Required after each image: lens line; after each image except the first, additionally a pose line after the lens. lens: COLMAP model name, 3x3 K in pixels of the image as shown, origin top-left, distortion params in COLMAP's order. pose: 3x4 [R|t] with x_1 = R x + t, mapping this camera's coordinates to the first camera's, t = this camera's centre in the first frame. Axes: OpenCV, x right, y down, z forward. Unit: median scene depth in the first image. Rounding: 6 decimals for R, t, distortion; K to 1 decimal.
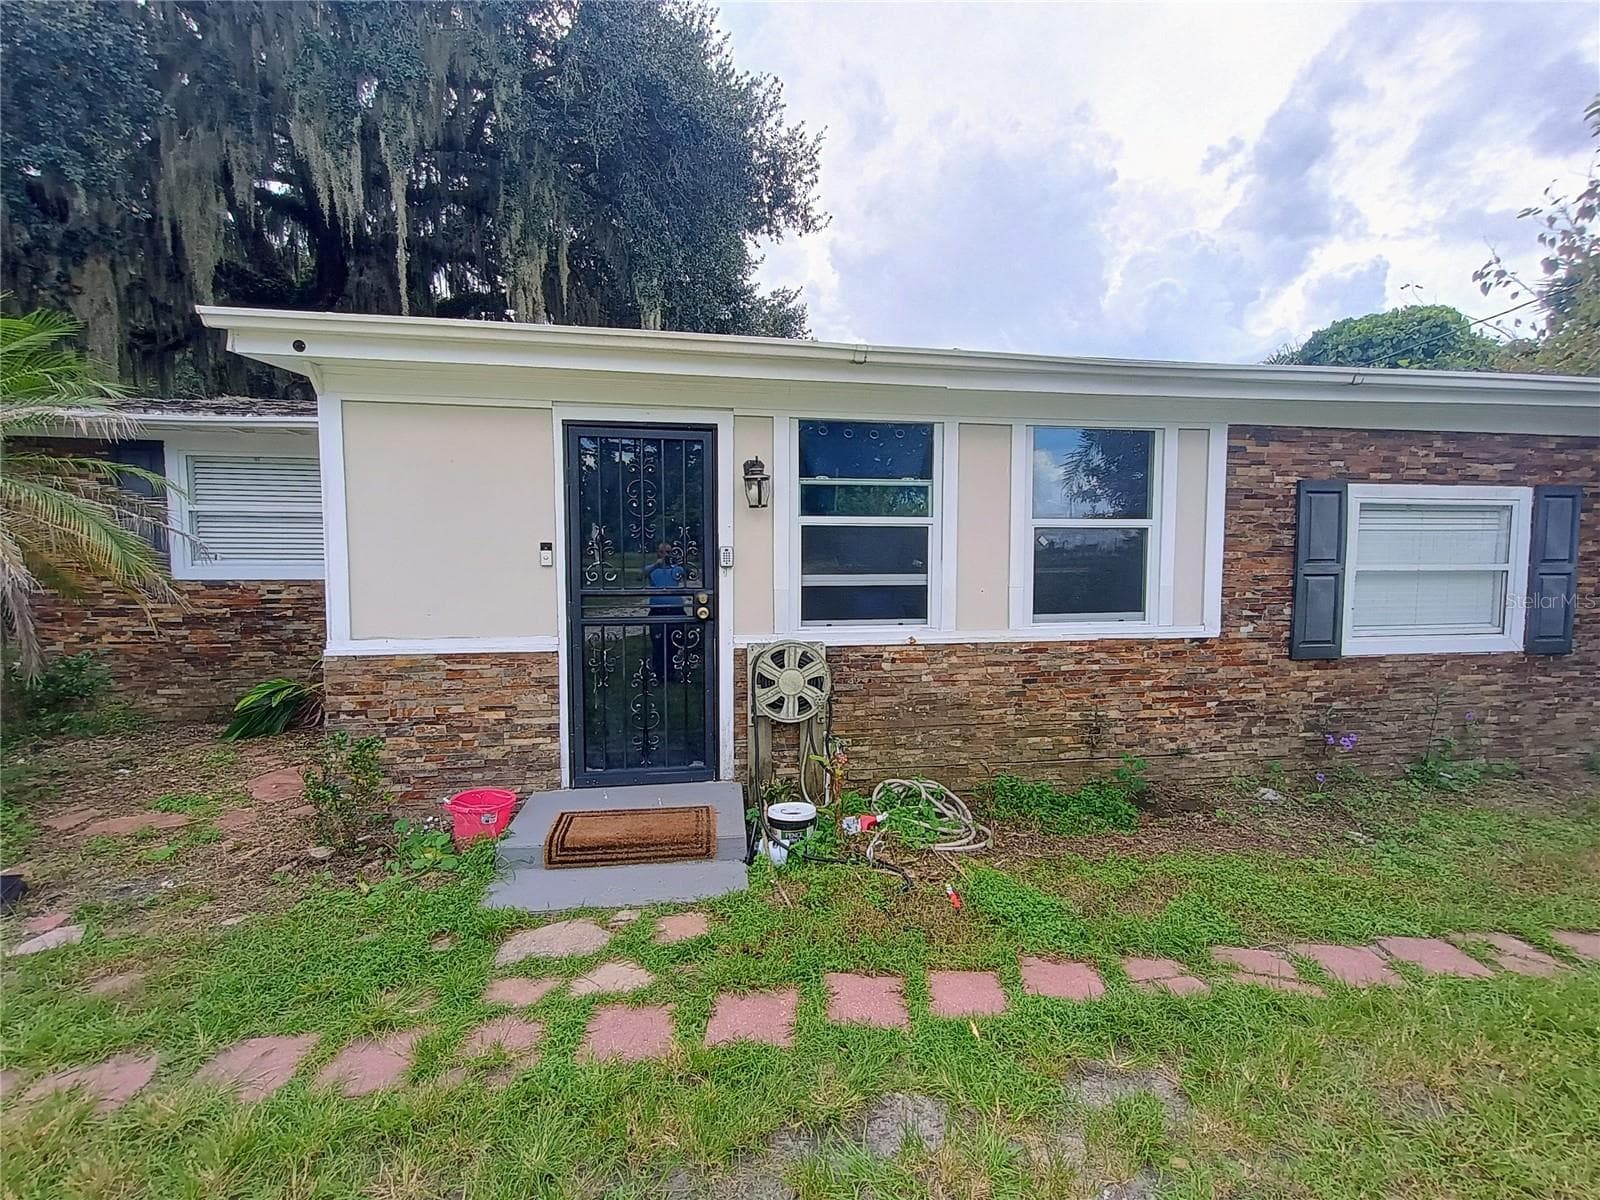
lens RADIAL K [[686.8, 0, 800.0], [0, 686.8, 600.0], [0, 0, 1]] dist [-0.000491, -0.000016]
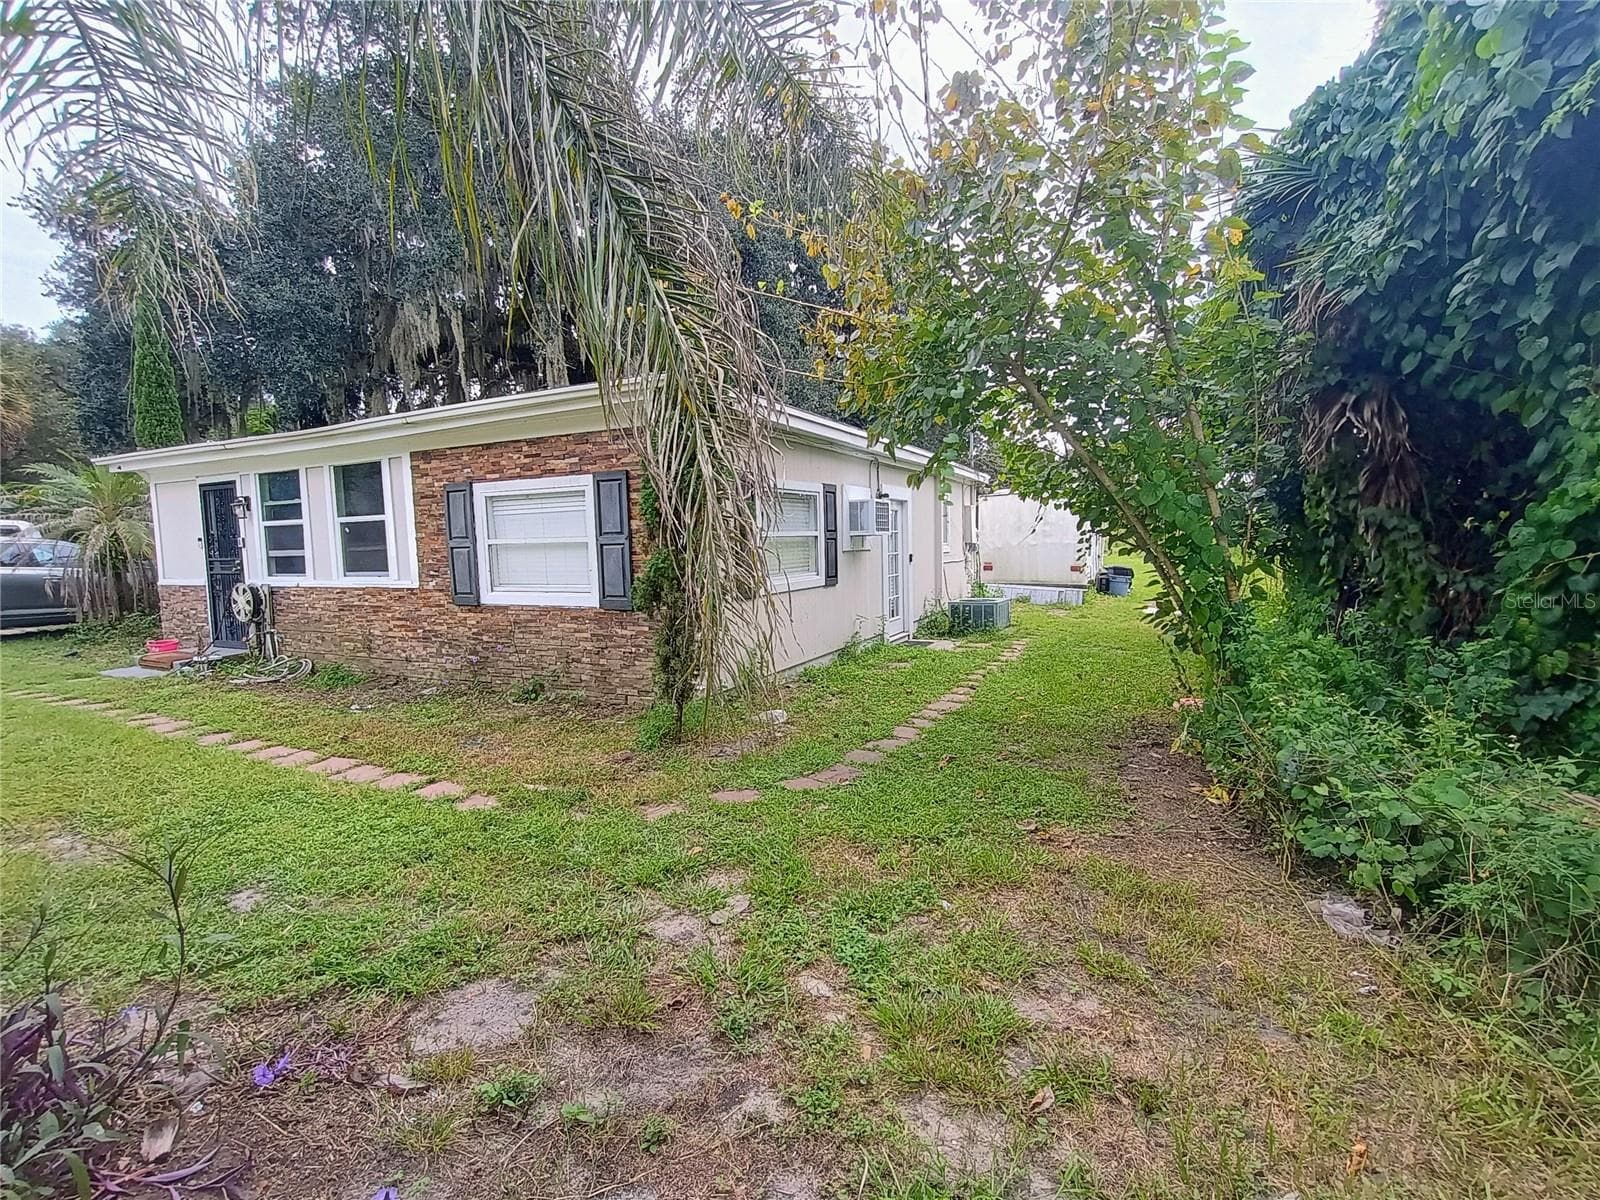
lens RADIAL K [[738.5, 0, 808.9], [0, 738.5, 590.7], [0, 0, 1]] dist [-0.002311, -0.000163]
pose [[0.816623, 0.025611, -0.576604, 2.385056], [-0.006942, 0.999379, 0.034557, -0.004242], [0.577130, -0.024217, 0.816293, 0.147155]]
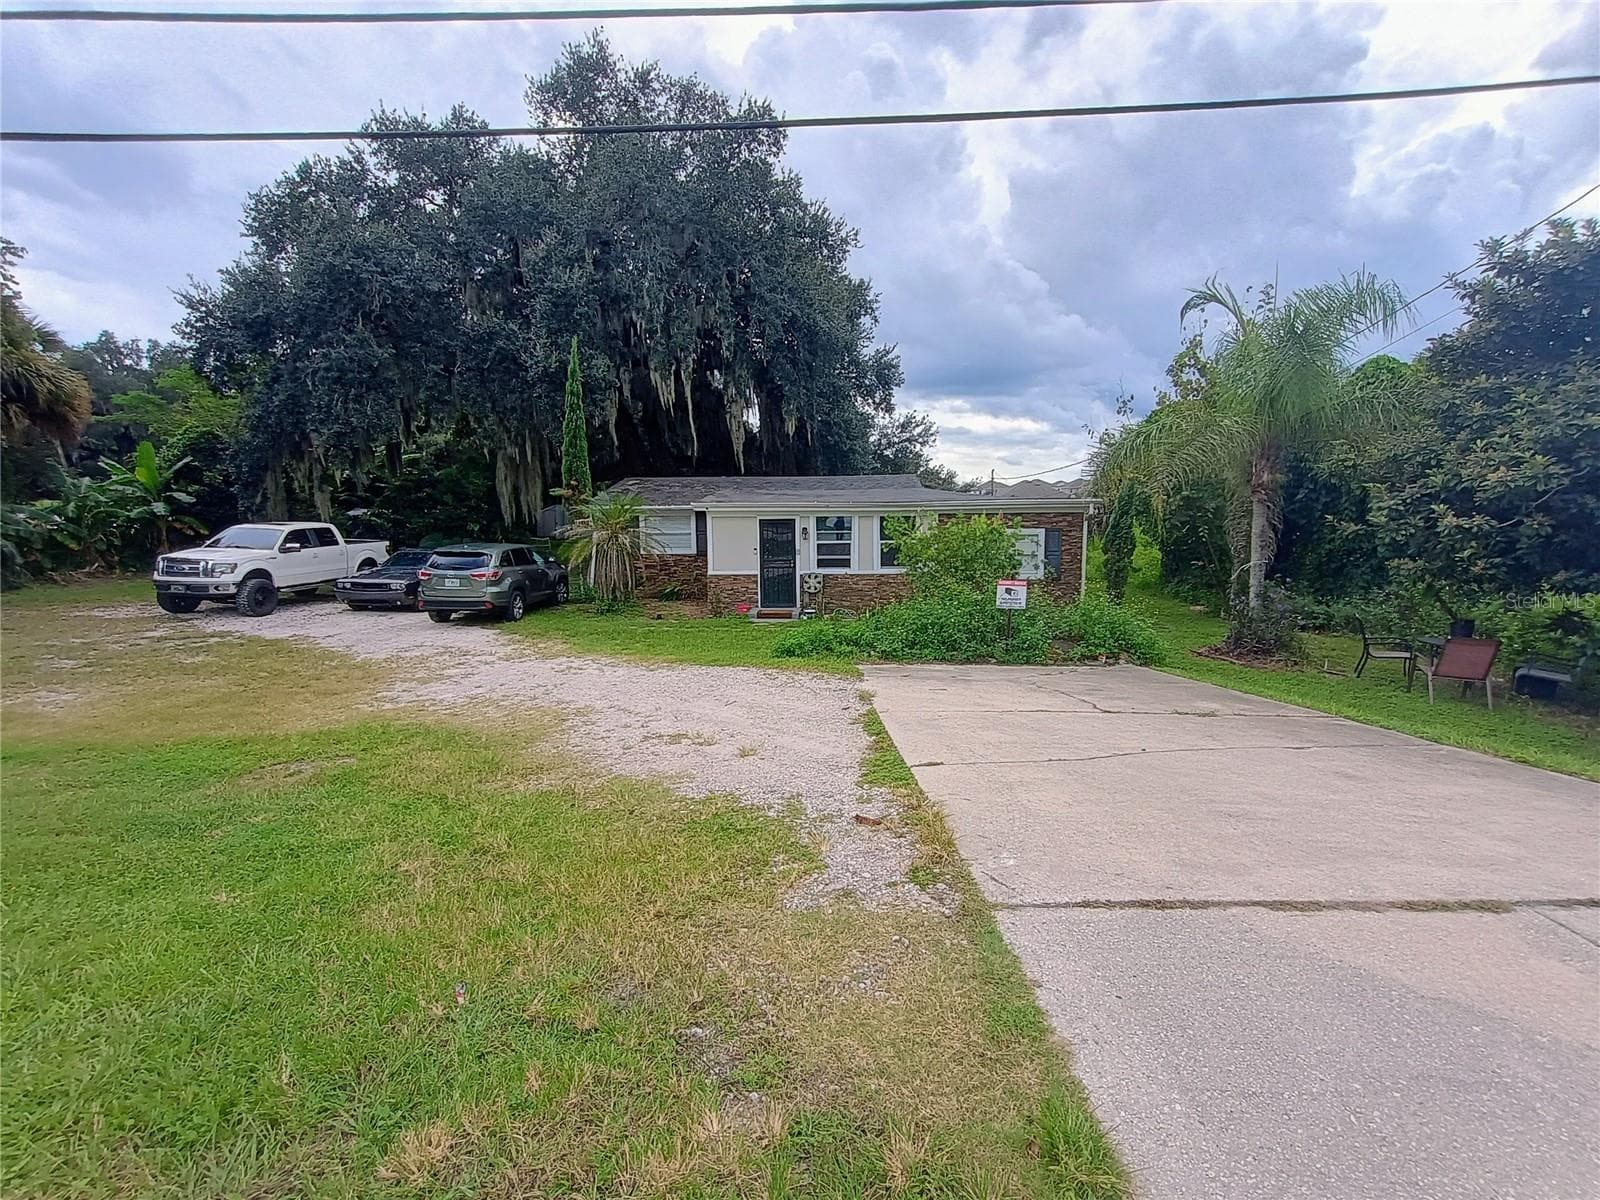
lens RADIAL K [[738.5, 0, 808.9], [0, 738.5, 590.7], [0, 0, 1]] dist [-0.002311, -0.000163]
pose [[0.974899, 0.016218, -0.222055, 0.843376], [-0.004443, 0.998562, 0.053423, -0.059758], [0.222602, -0.051096, 0.973570, -2.946026]]
